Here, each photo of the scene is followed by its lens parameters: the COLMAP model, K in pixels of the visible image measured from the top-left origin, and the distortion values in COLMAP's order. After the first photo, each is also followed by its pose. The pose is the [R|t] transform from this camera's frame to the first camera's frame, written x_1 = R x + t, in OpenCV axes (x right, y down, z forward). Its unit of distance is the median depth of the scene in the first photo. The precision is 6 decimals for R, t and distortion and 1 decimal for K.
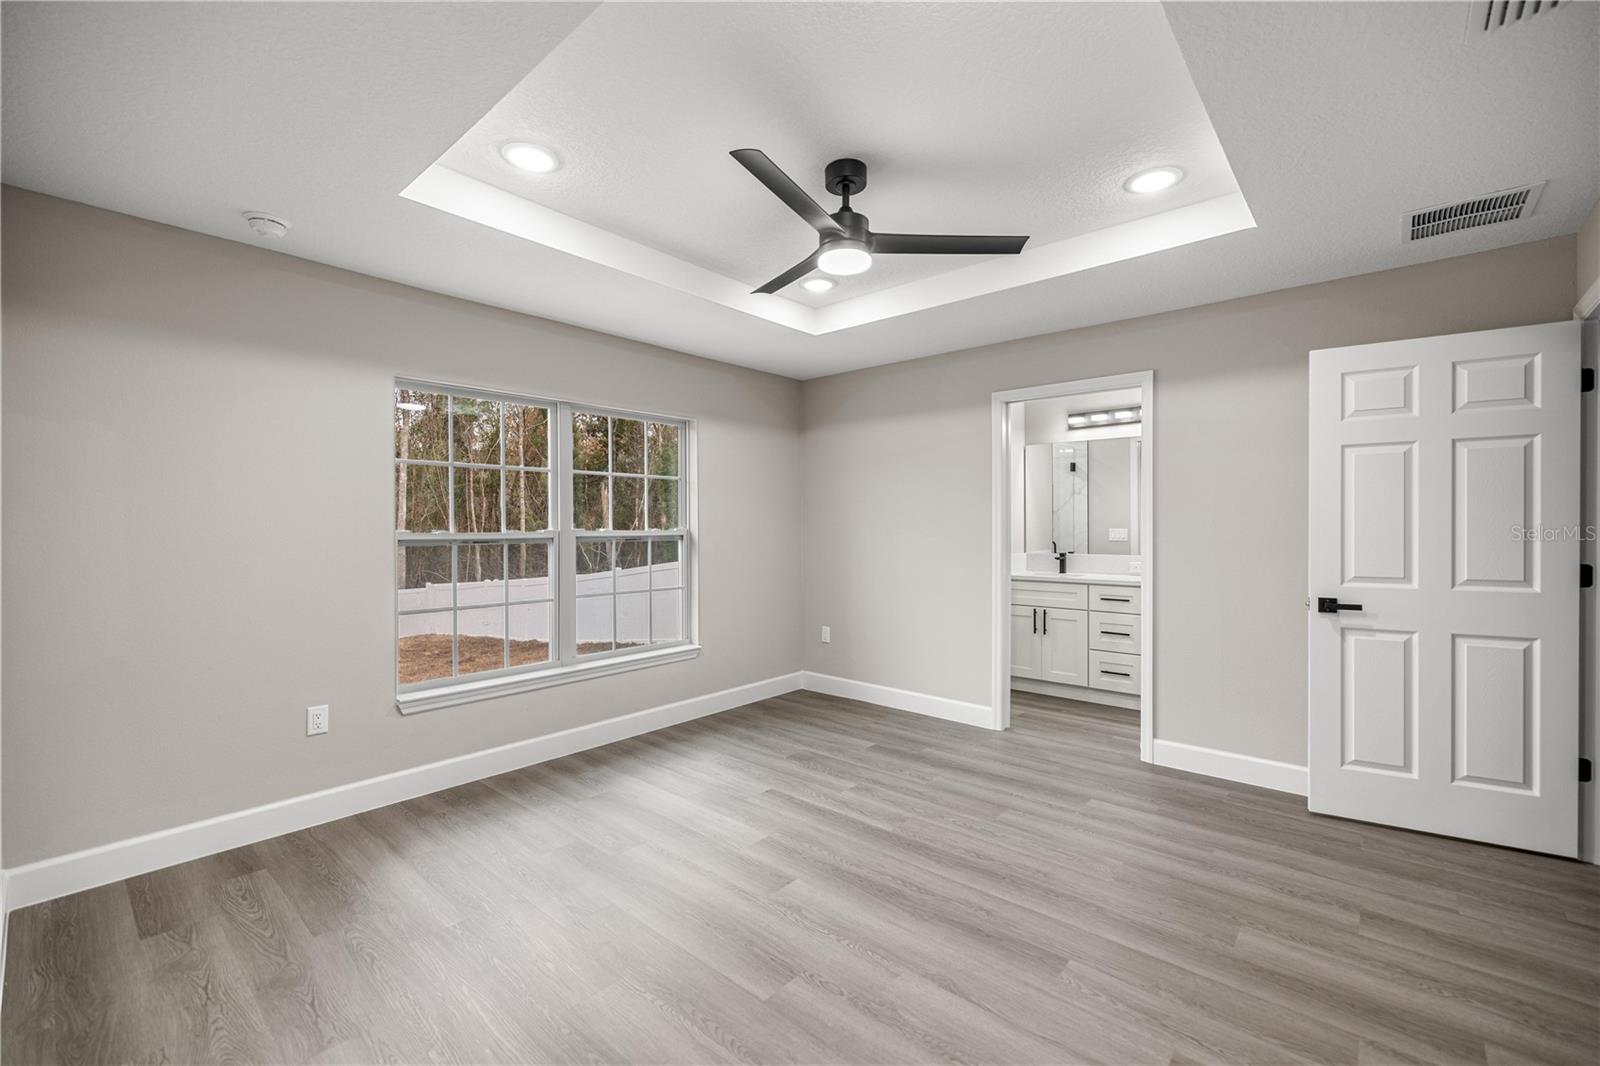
lens RADIAL K [[673.5, 0, 791.8], [0, 673.5, 532.7], [0, 0, 1]] dist [0.000485, 0.000043]
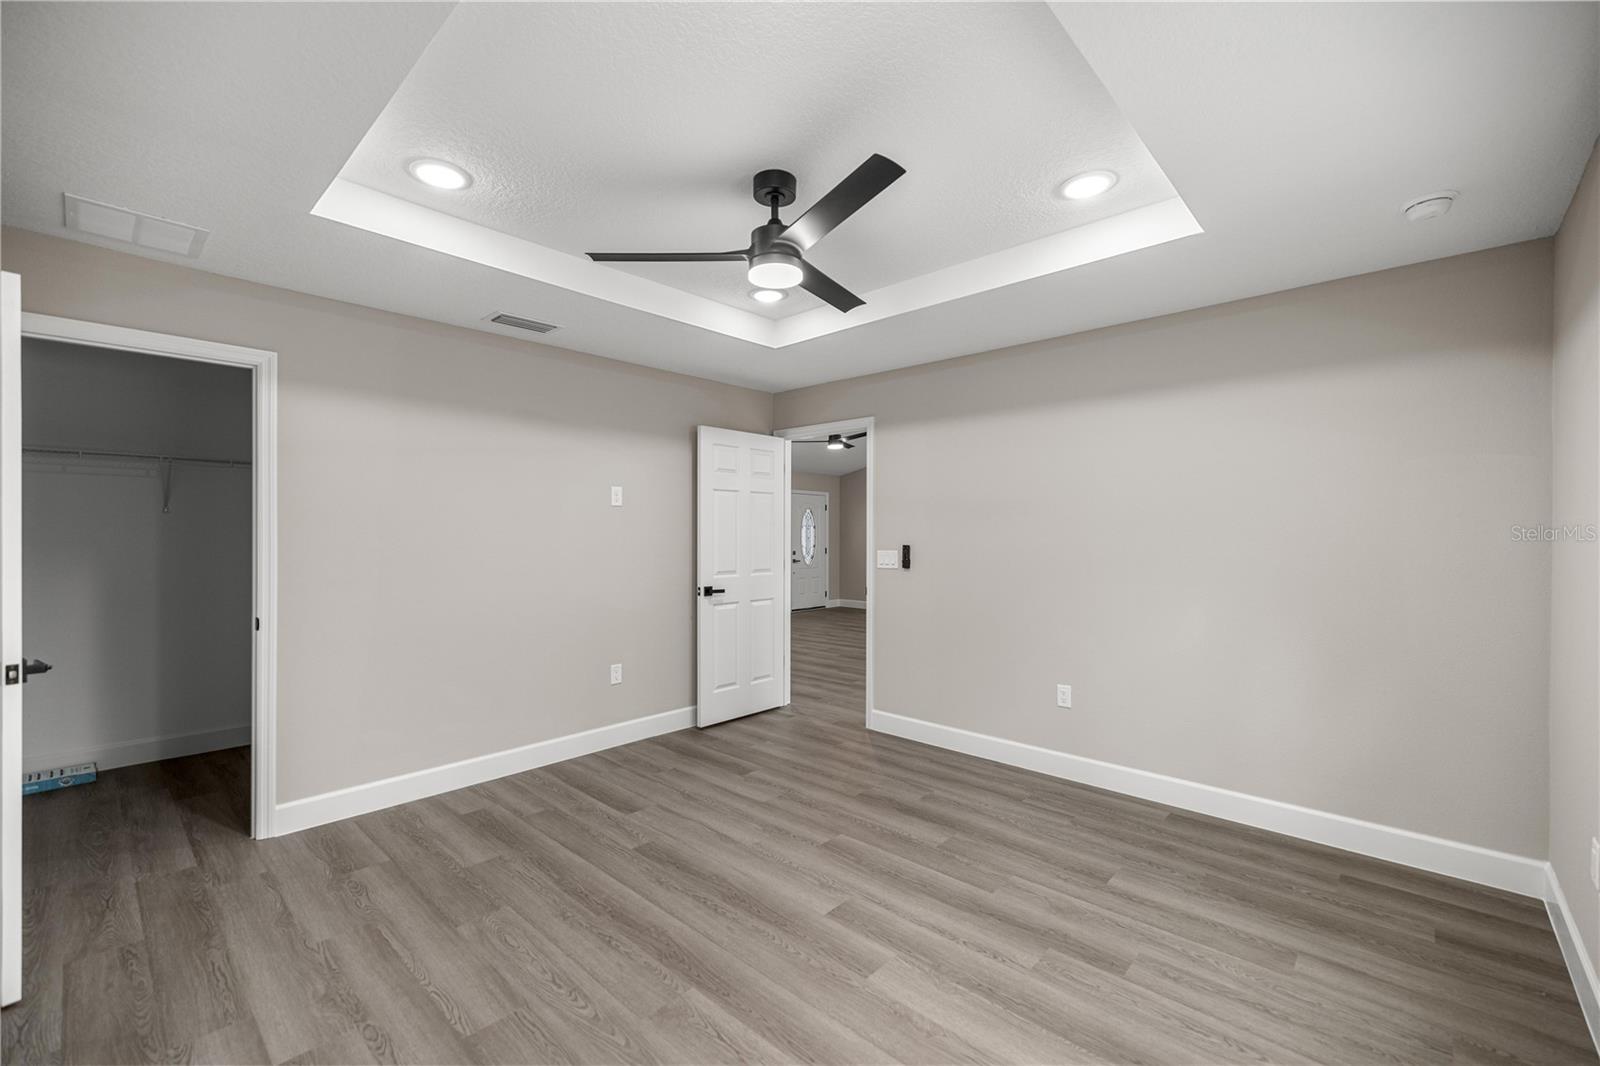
lens RADIAL K [[673.5, 0, 791.8], [0, 673.5, 532.7], [0, 0, 1]] dist [0.000485, 0.000043]
pose [[-0.999730, -0.001296, 0.023213, 0.032881], [-0.001146, 0.999978, 0.006478, -0.038074], [-0.023221, 0.006449, -0.999710, 1.973692]]
